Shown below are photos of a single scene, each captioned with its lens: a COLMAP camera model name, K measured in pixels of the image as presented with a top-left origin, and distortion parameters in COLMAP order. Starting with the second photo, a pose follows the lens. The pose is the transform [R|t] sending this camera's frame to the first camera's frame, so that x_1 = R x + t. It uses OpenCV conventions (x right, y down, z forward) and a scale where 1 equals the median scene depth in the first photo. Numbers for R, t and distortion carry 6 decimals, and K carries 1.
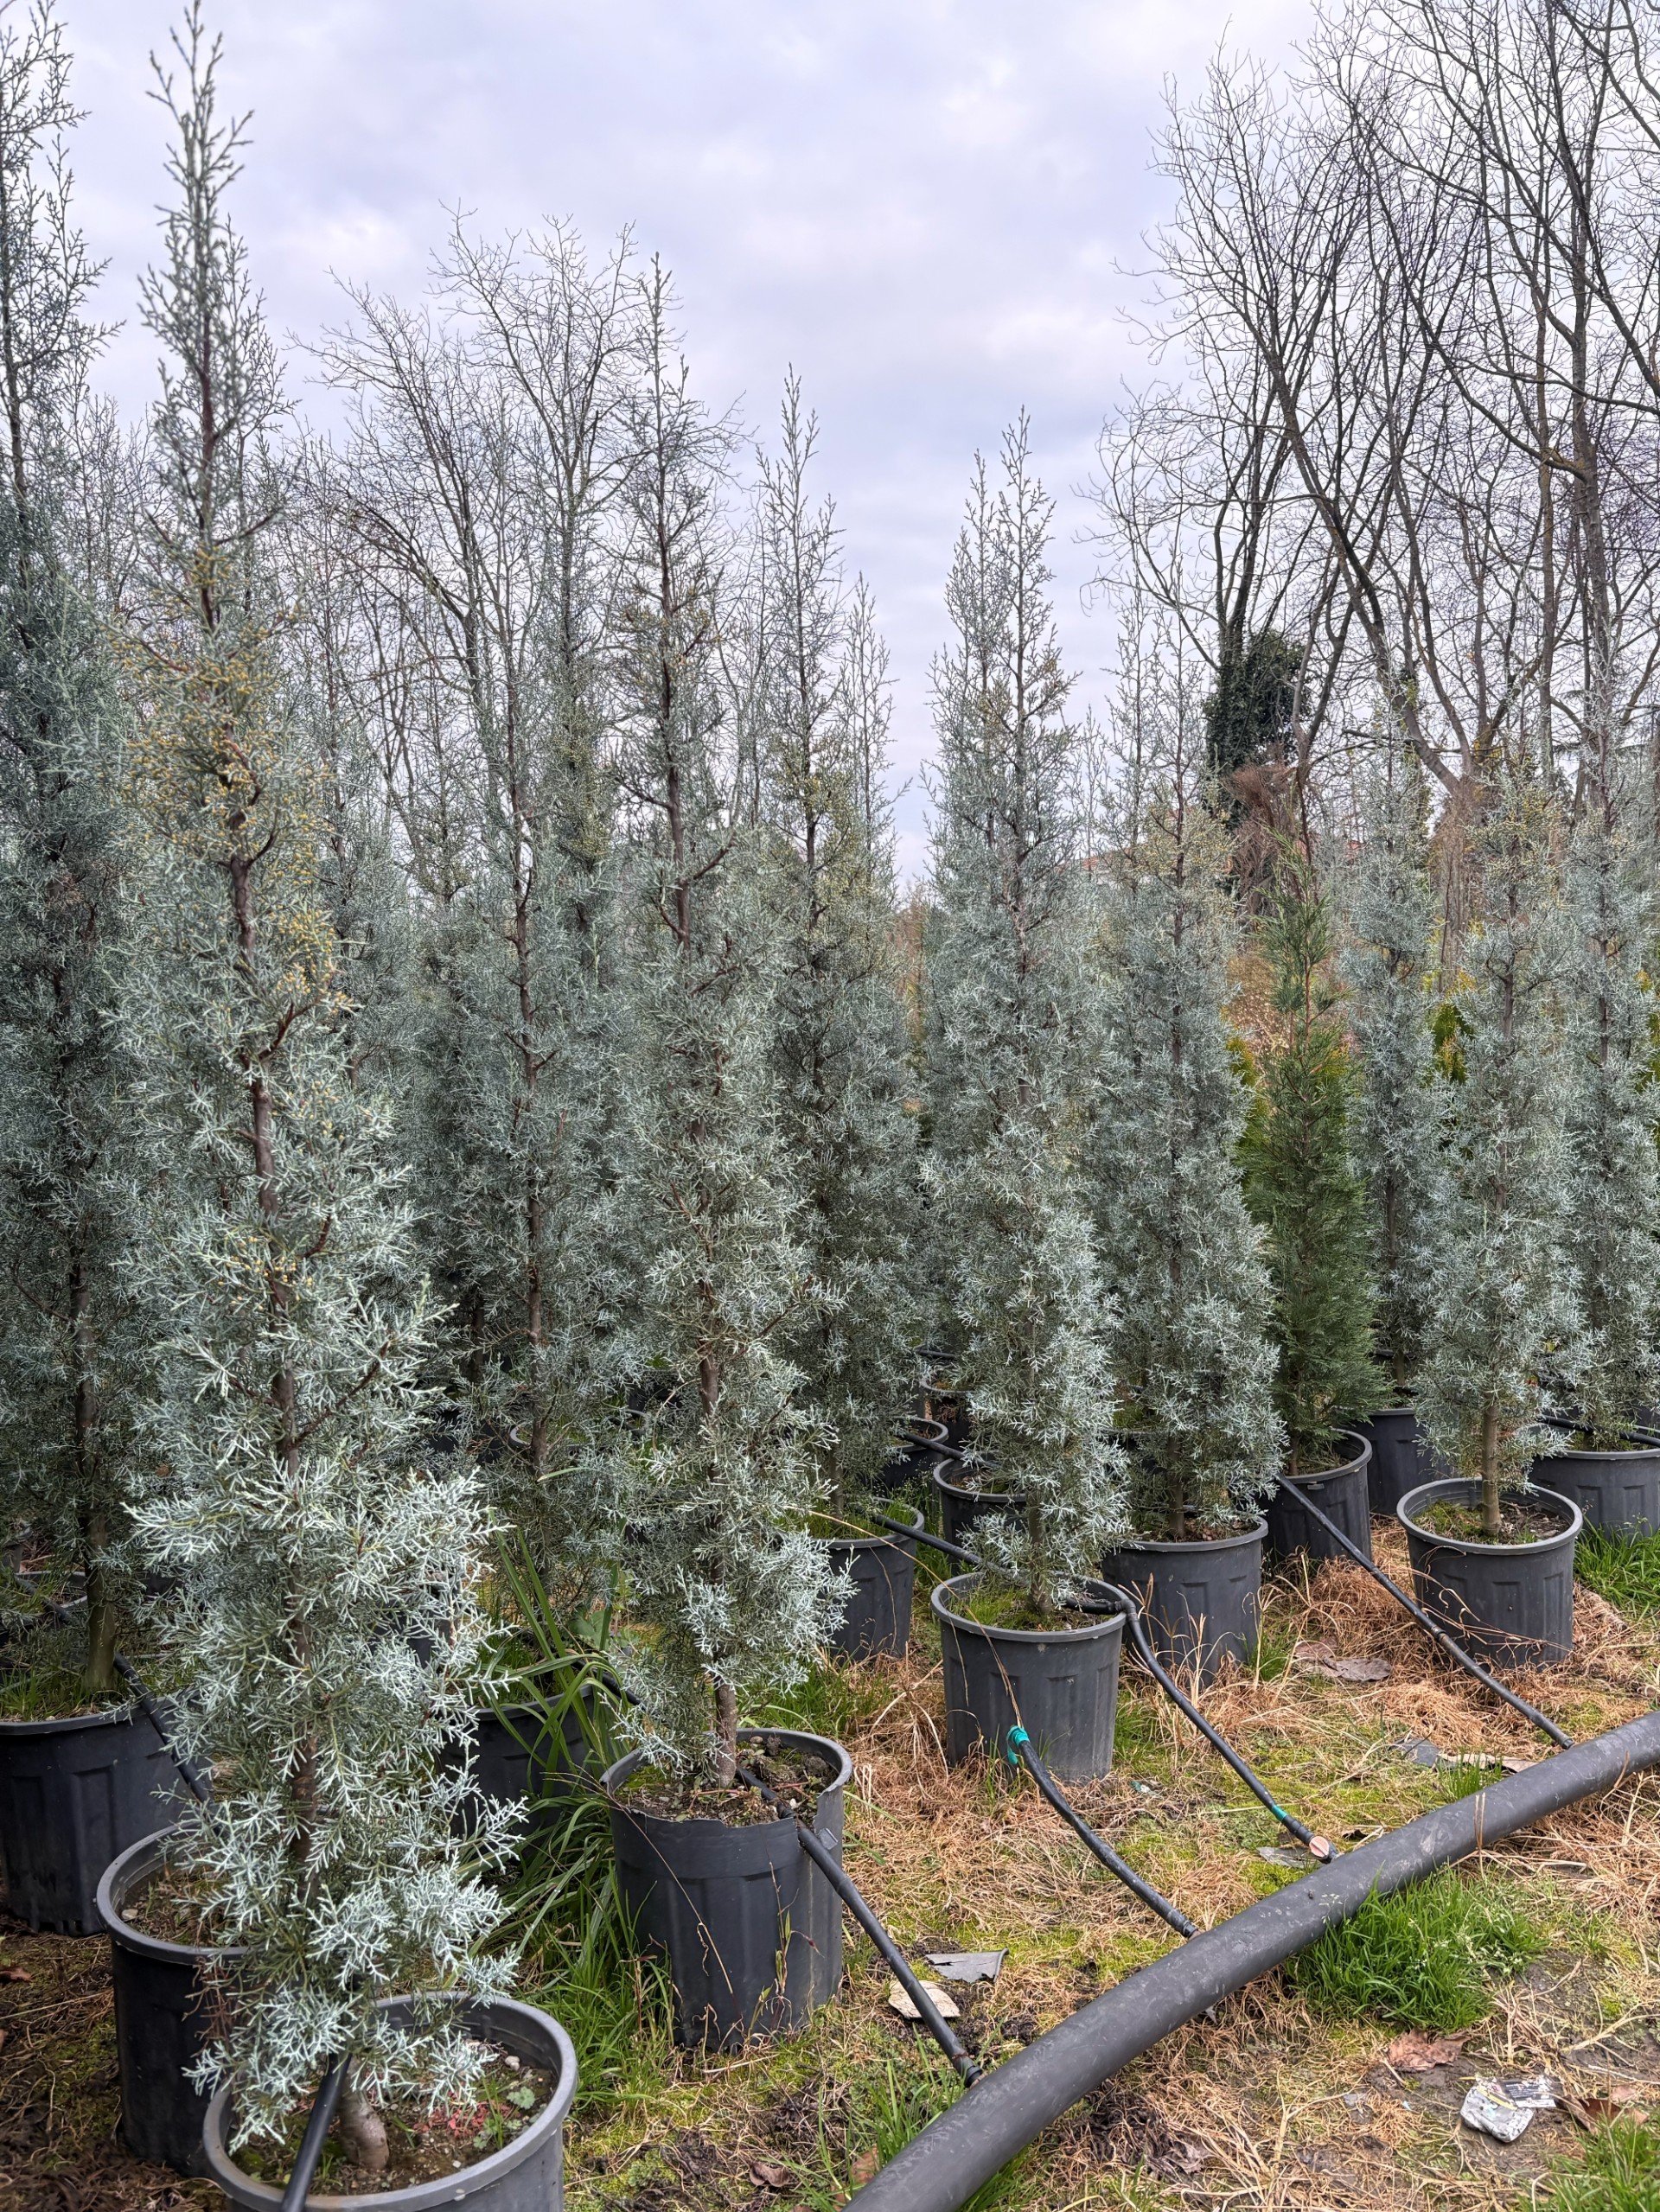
lens RADIAL K [[1668.6, 0, 834.9], [0, 1668.6, 1117.1], [0, 0, 1]] dist [0.080143, -0.171213]
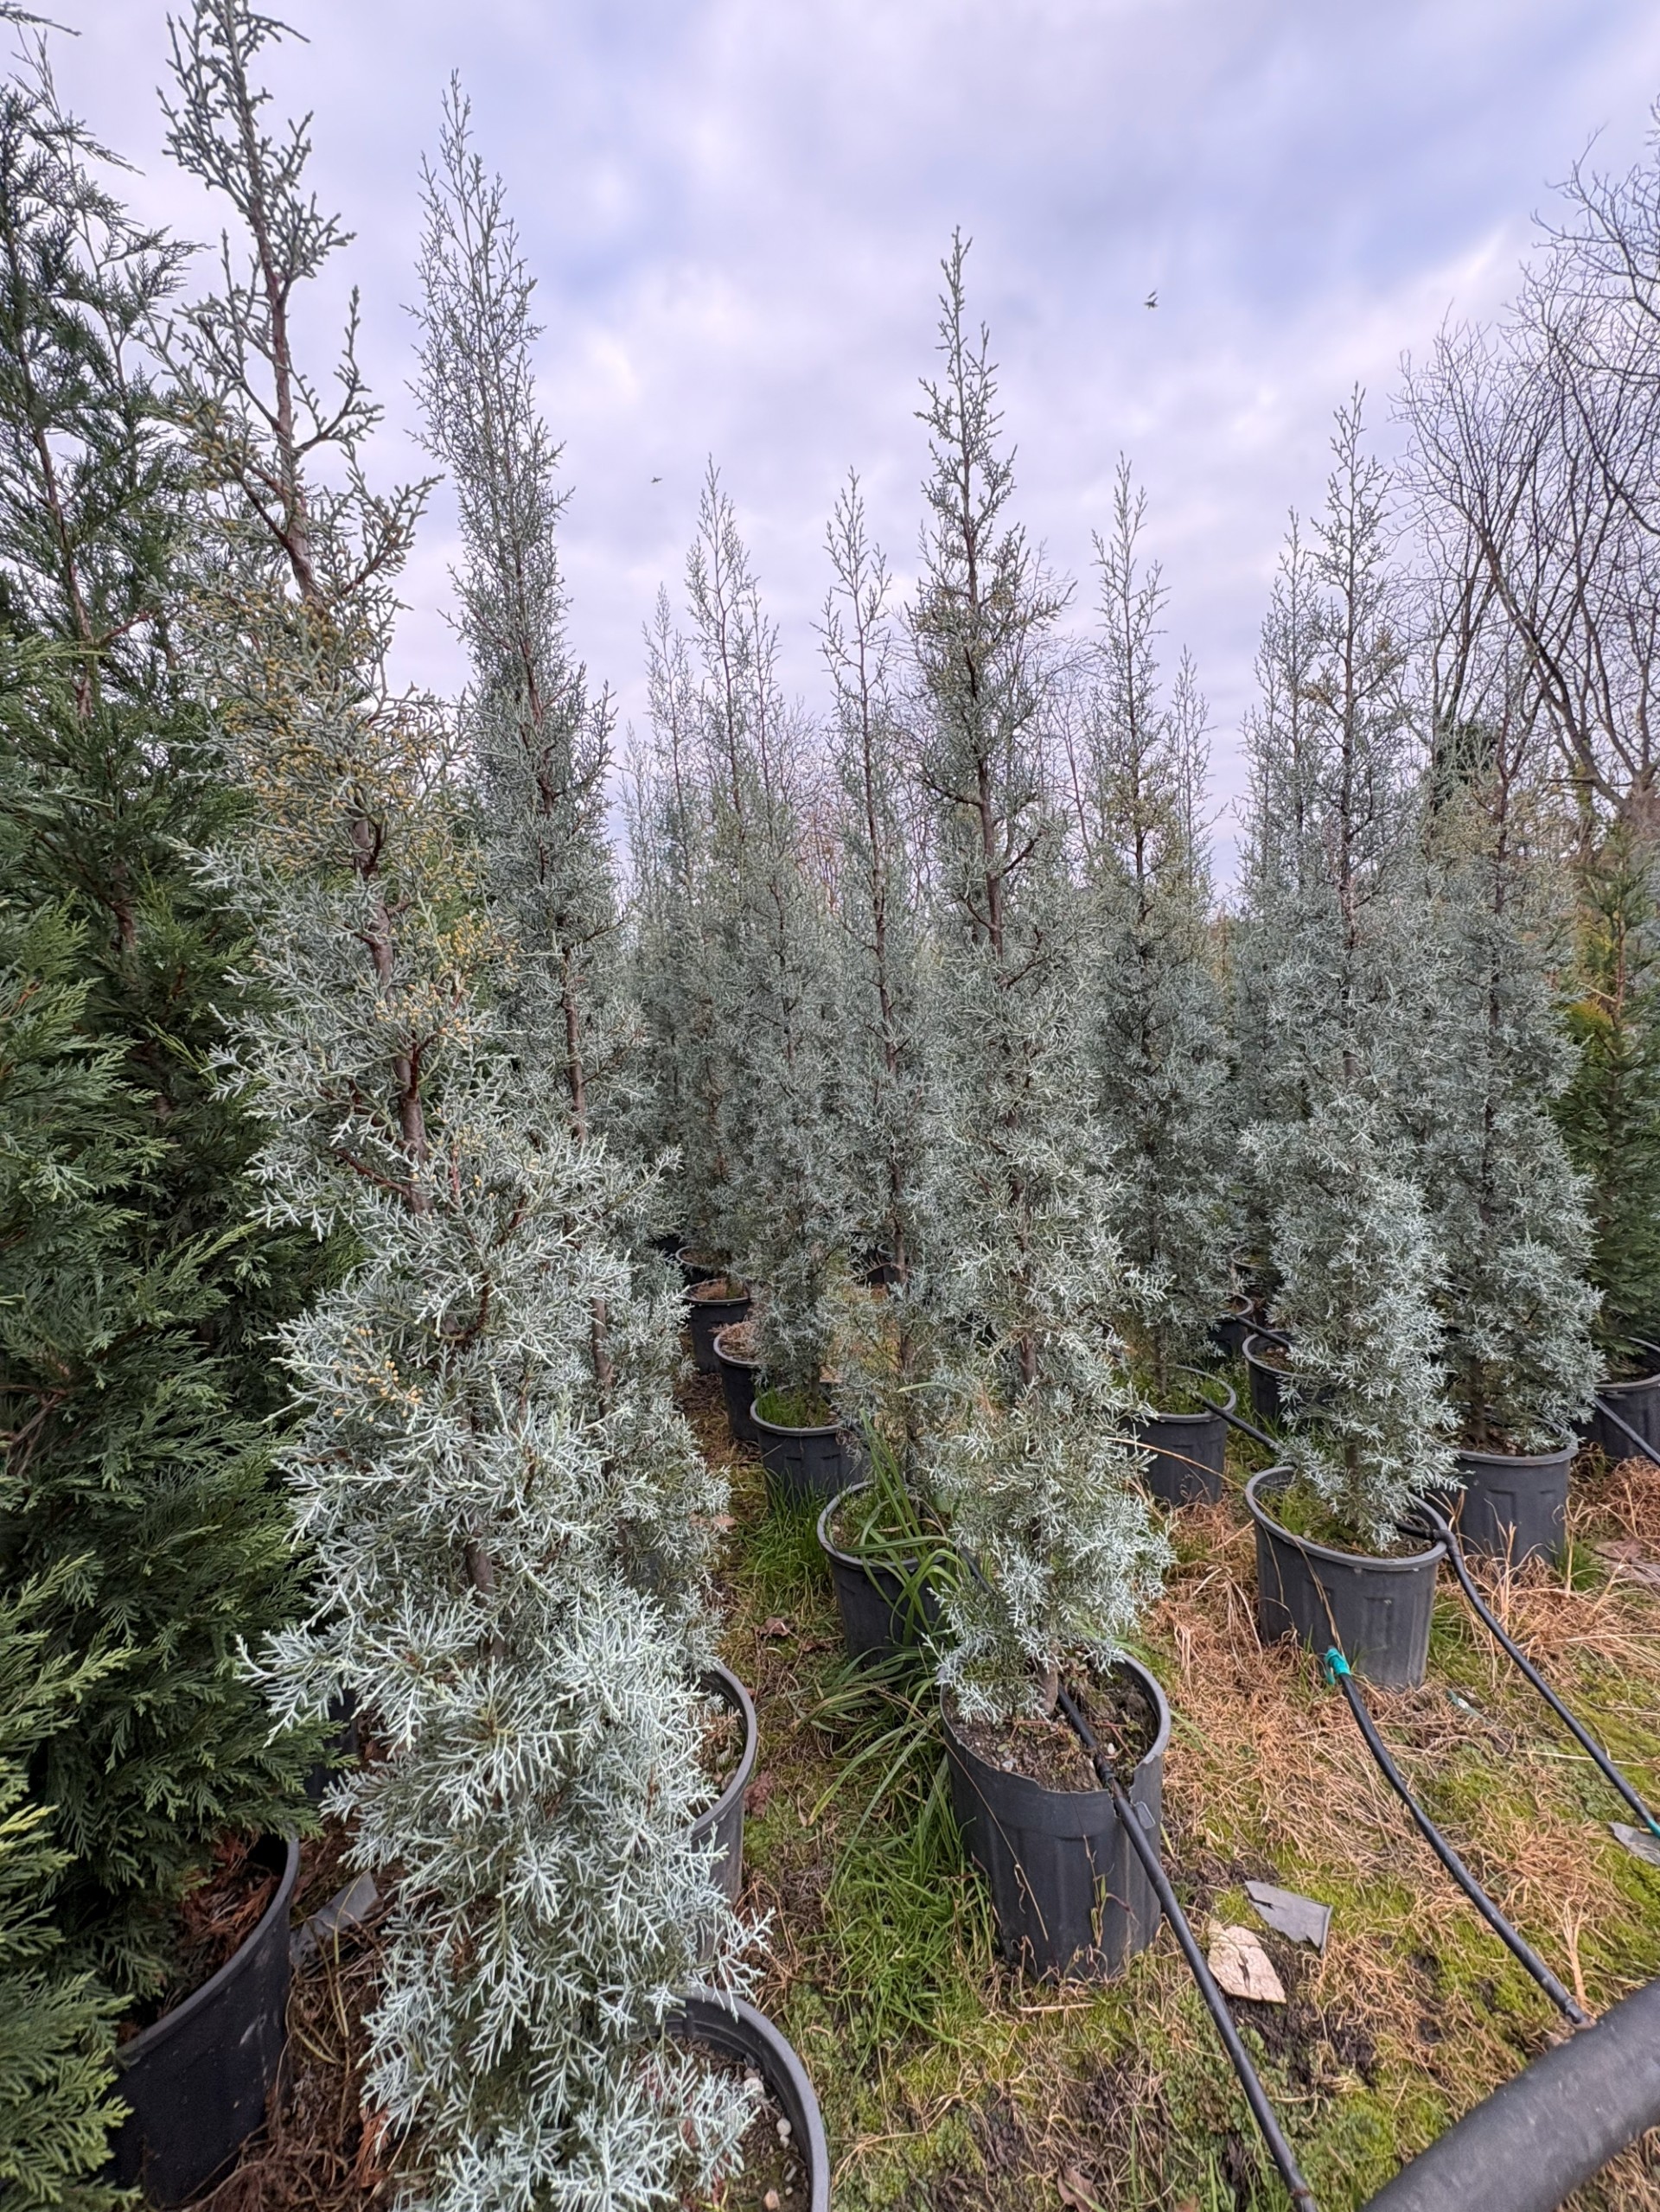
lens RADIAL K [[879.2, 0, 829.1], [0, 879.2, 1112.0], [0, 0, 1]] dist [-0.000007, 0.000255]
pose [[0.933247, 0.001959, -0.359230, 0.006424], [0.023665, 0.997478, 0.066920, -0.030215], [0.358455, -0.070954, 0.930847, 0.374081]]
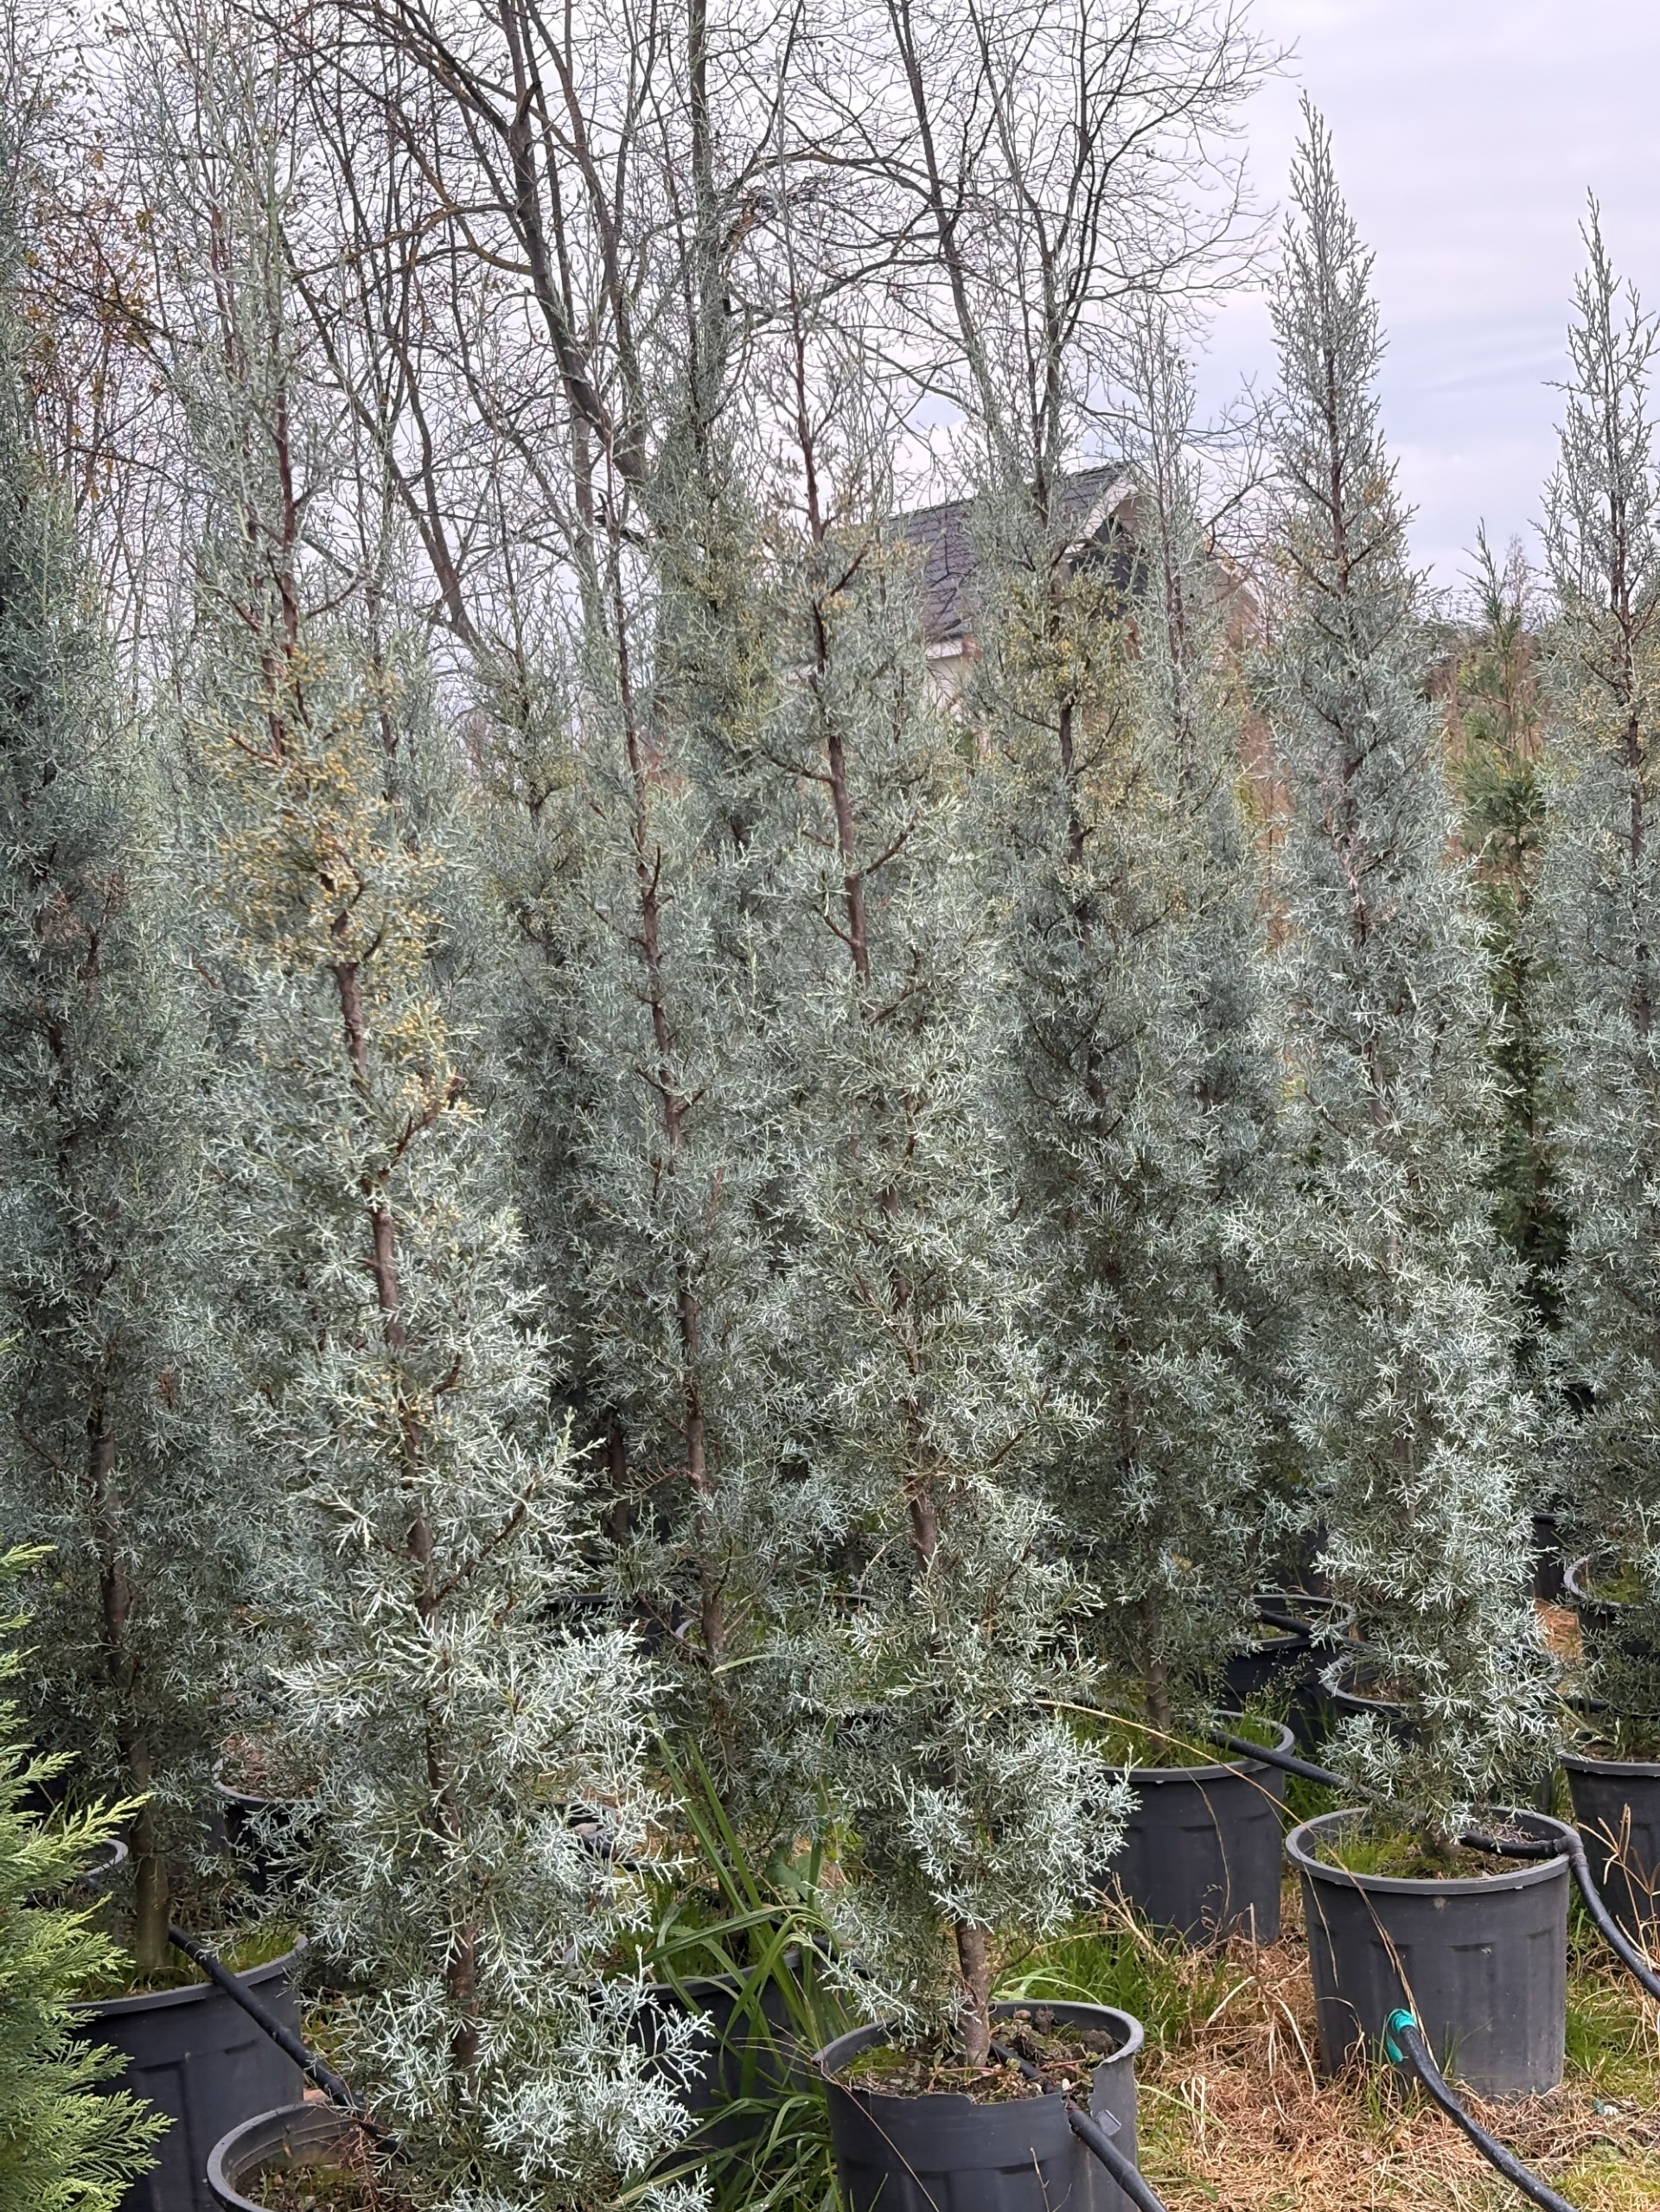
lens RADIAL K [[3357.8, 0, 830.0], [0, 3357.8, 1106.0], [0, 0, 1]] dist [0.207143, -0.713681]
pose [[0.989301, -0.050152, -0.137001, 0.084983], [0.052641, 0.998507, 0.014600, -0.048843], [0.136064, -0.021656, 0.990463, -0.432272]]
